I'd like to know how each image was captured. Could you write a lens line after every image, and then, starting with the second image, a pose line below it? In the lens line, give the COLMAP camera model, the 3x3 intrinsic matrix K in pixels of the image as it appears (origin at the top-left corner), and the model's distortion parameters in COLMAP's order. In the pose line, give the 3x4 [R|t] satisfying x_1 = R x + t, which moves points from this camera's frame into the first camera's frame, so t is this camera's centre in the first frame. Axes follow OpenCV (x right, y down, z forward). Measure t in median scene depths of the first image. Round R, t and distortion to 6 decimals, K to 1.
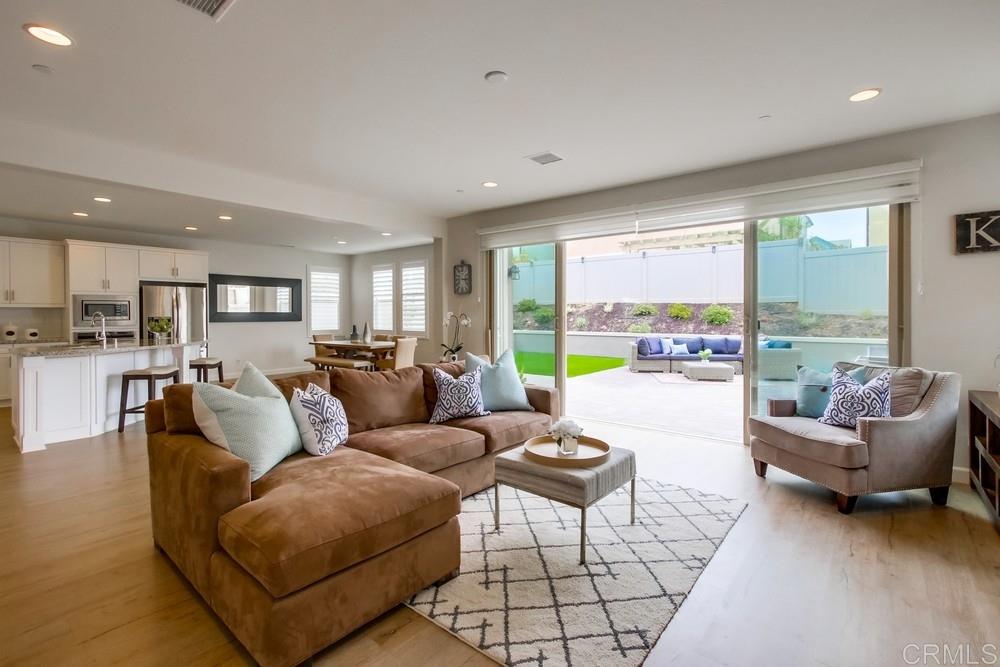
lens RADIAL K [[467.6, 0, 502.7], [0, 467.6, 320.2], [0, 0, 1]] dist [0.016762, 0.000571]
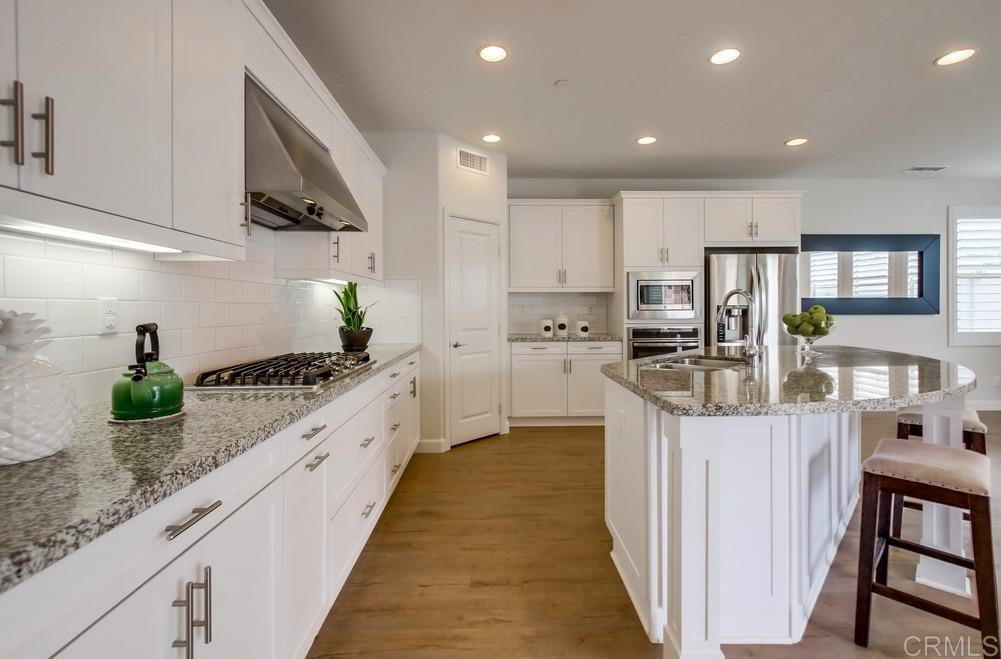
lens RADIAL K [[451.4, 0, 494.8], [0, 451.4, 312.3], [0, 0, 1]] dist [0.014748, 0.000034]
pose [[0.652957, 0.006475, -0.757367, -0.531093], [-0.009091, 0.999958, 0.000711, 0.004902], [0.757340, 0.006421, 0.652989, 0.426746]]
